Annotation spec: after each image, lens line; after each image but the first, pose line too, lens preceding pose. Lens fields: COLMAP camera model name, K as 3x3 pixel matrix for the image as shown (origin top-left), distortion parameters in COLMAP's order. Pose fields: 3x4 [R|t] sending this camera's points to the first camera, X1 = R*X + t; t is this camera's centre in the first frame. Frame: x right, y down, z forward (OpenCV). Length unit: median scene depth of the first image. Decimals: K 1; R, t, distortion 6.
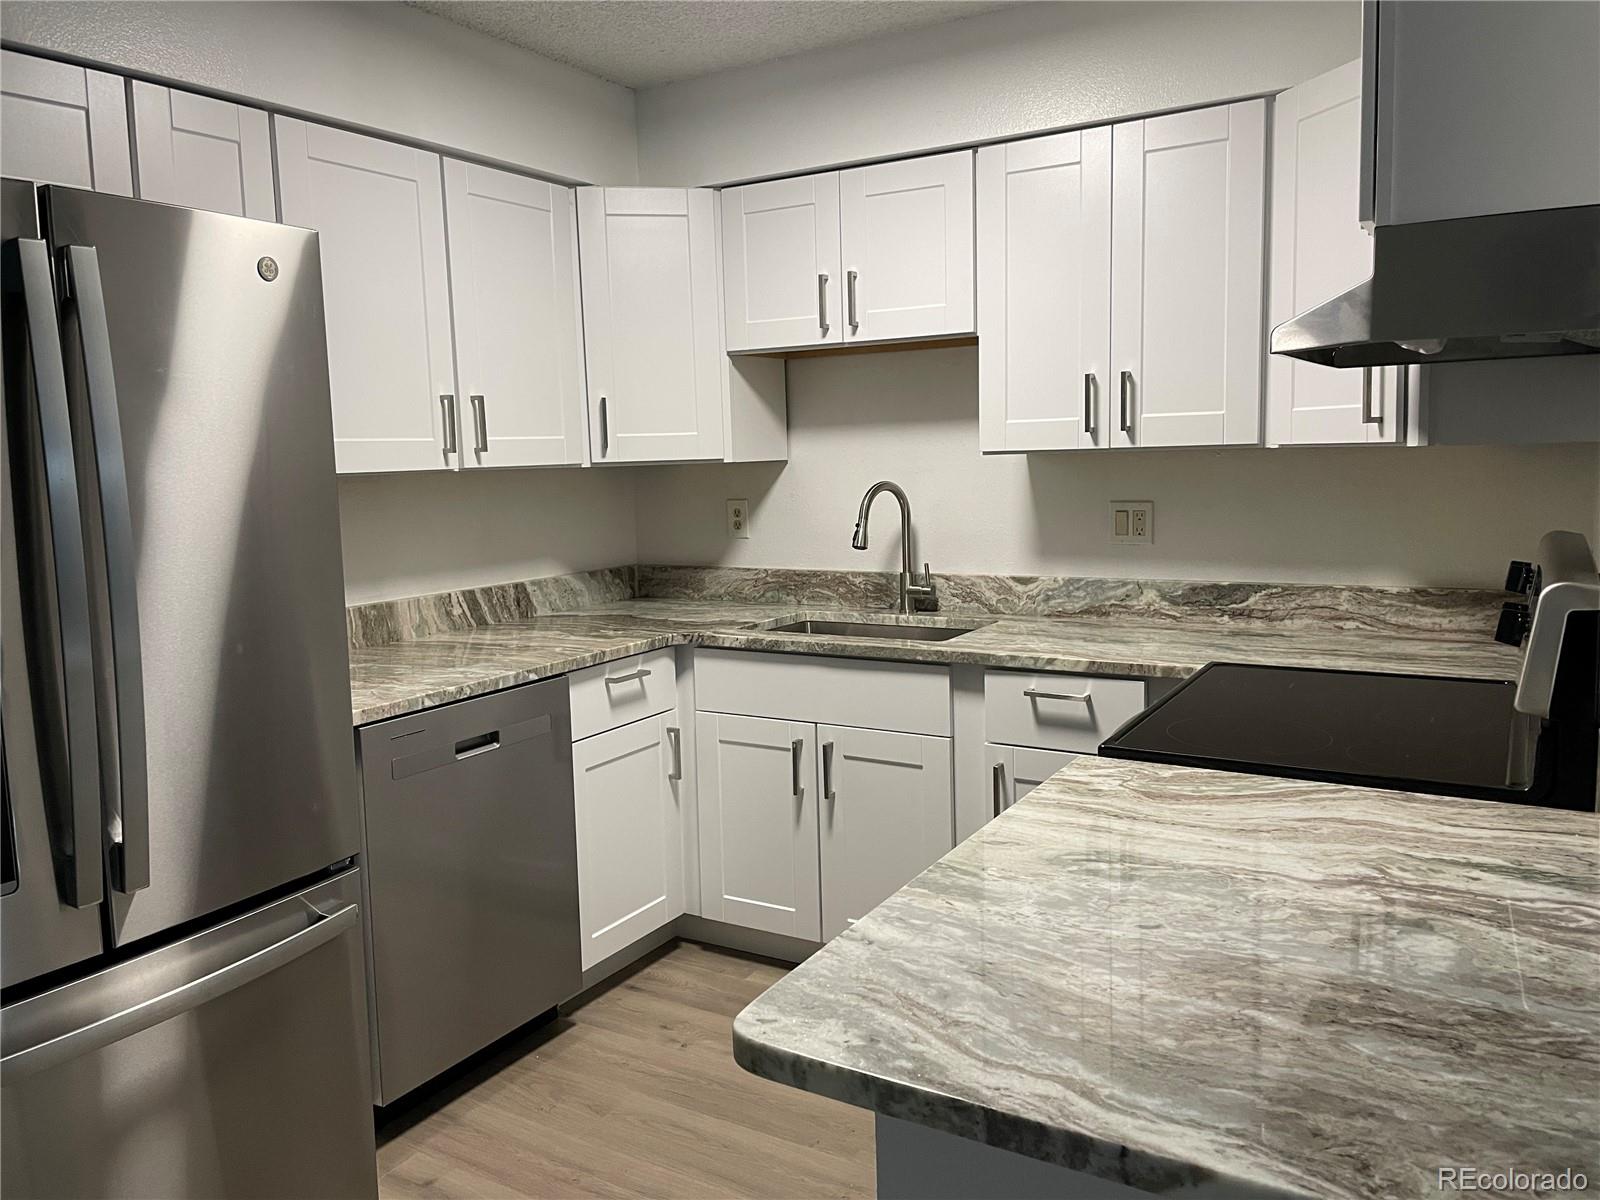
lens RADIAL K [[1224.5, 0, 800.6], [0, 1224.5, 574.6], [0, 0, 1]] dist [0.102264, -0.144376]
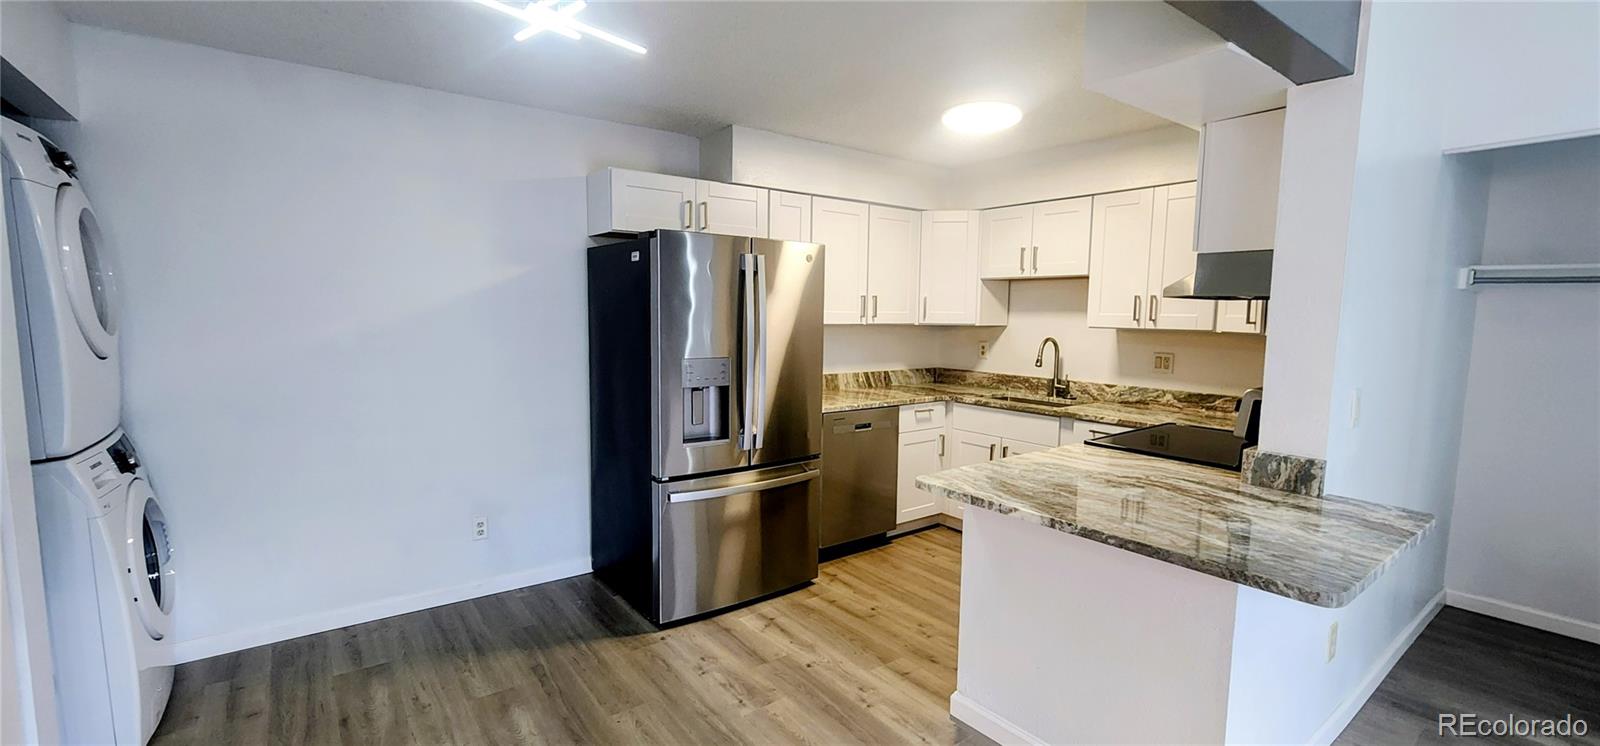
lens RADIAL K [[672.1, 0, 800.0], [0, 672.1, 373.0], [0, 0, 1]] dist [0.011933, -0.000092]
pose [[0.928219, 0.075506, -0.364292, 0.115193], [-0.078884, 0.996868, 0.005622, 0.020343], [0.363576, 0.023518, 0.931268, -0.354612]]
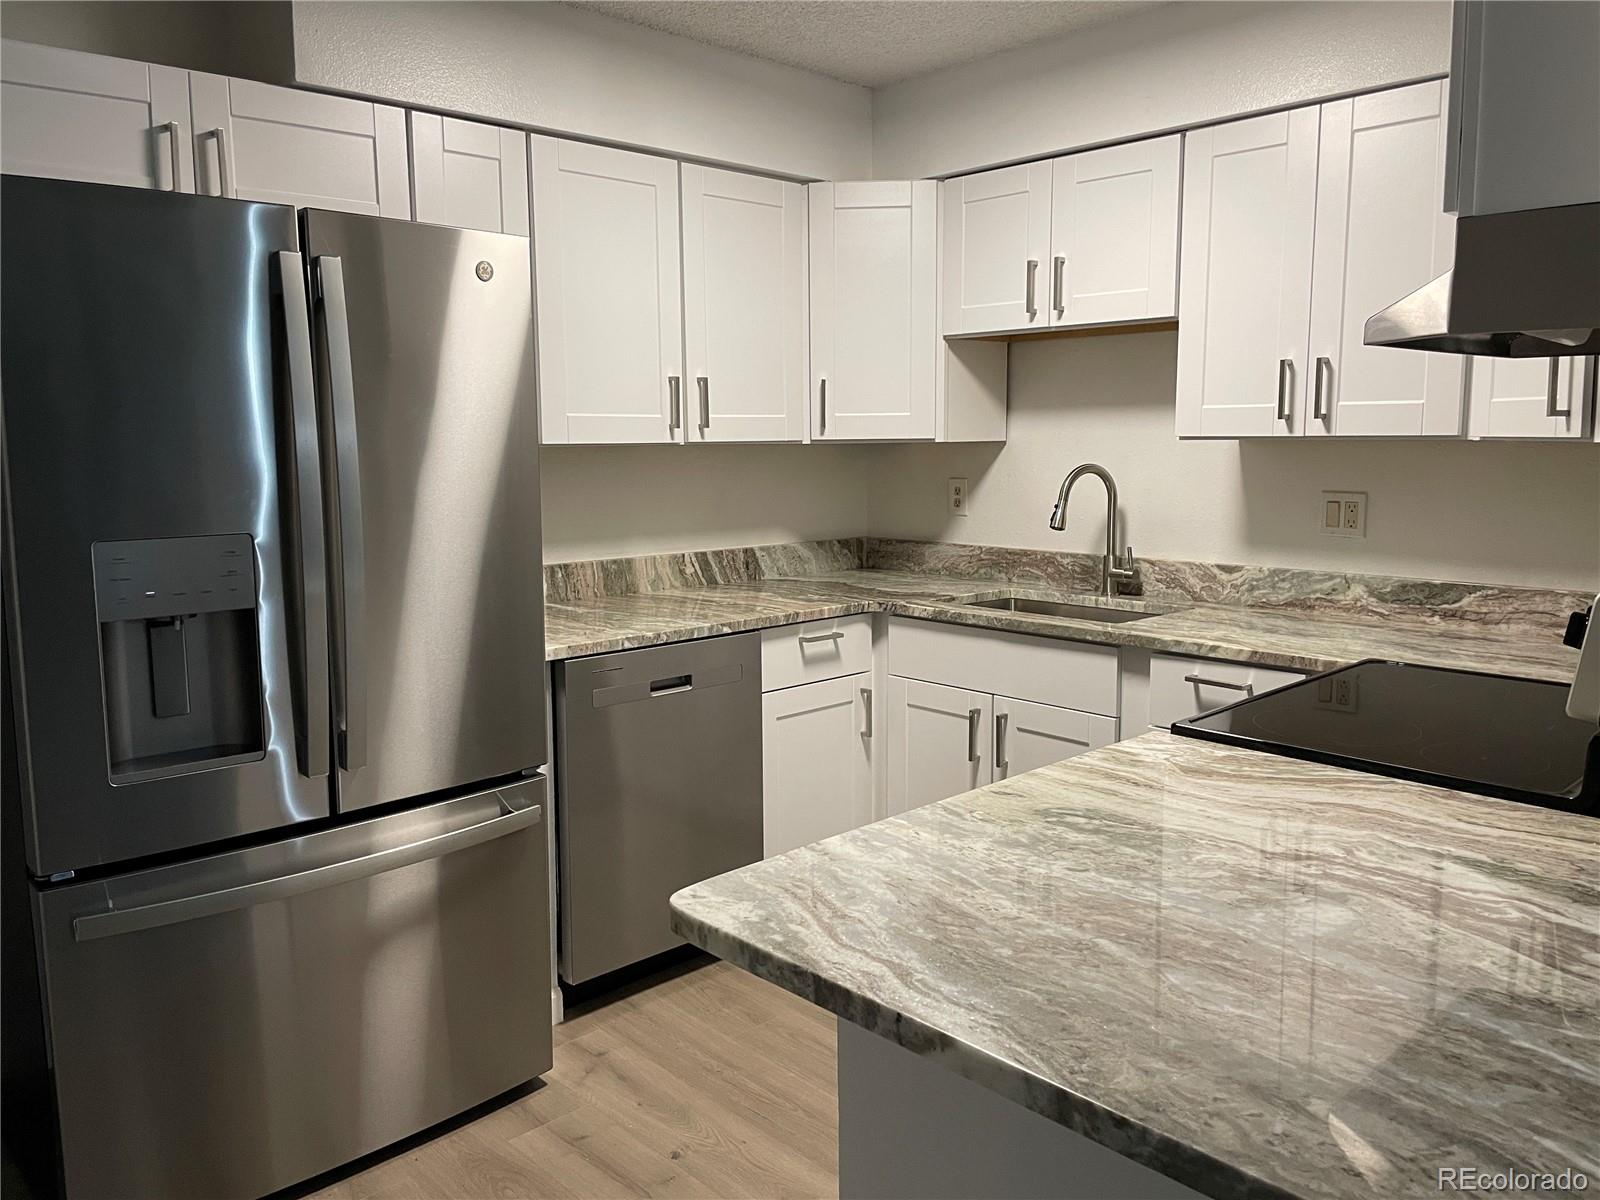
lens RADIAL K [[1224.5, 0, 800.6], [0, 1224.5, 574.6], [0, 0, 1]] dist [0.102264, -0.144376]
pose [[0.962787, 0.053503, -0.264912, 0.126538], [-0.048940, 0.998518, 0.023799, 0.002699], [0.265793, -0.009948, 0.963979, -0.049170]]
